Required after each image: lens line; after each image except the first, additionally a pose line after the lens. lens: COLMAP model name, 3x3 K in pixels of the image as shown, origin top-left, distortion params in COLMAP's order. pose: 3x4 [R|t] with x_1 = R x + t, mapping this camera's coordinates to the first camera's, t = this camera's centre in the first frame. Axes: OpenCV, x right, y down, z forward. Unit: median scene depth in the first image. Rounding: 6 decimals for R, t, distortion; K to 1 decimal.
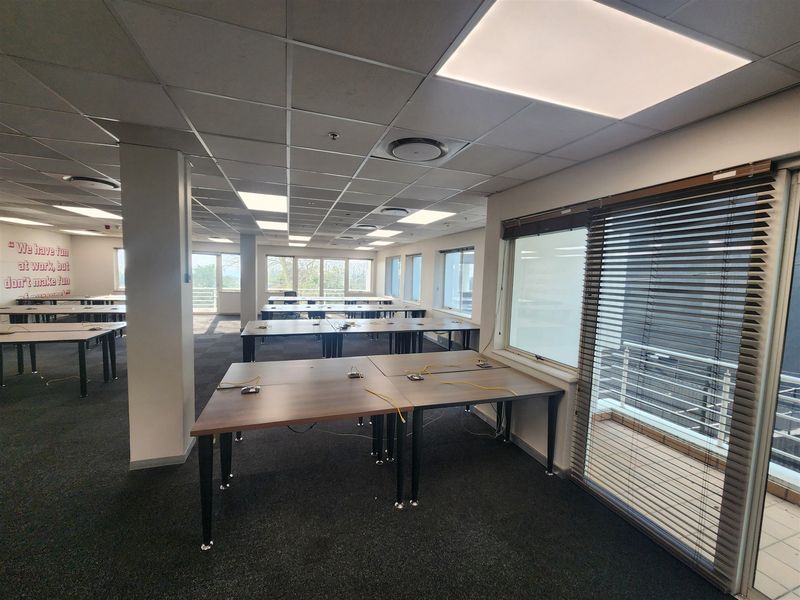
lens RADIAL K [[330.5, 0, 397.4], [0, 330.5, 301.9], [0, 0, 1]] dist [0.000470, 0.000331]
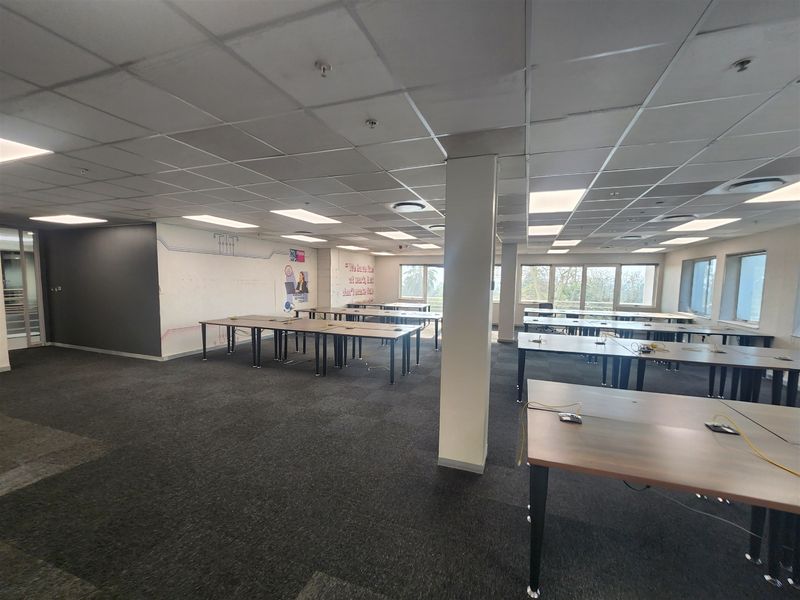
lens RADIAL K [[339.0, 0, 399.2], [0, 339.0, 313.2], [0, 0, 1]] dist [0.000421, 0.000183]
pose [[0.777898, 0.042121, -0.626978, -0.163977], [-0.043793, 0.998959, 0.012778, 0.006963], [0.626863, 0.017517, 0.778932, 0.038716]]
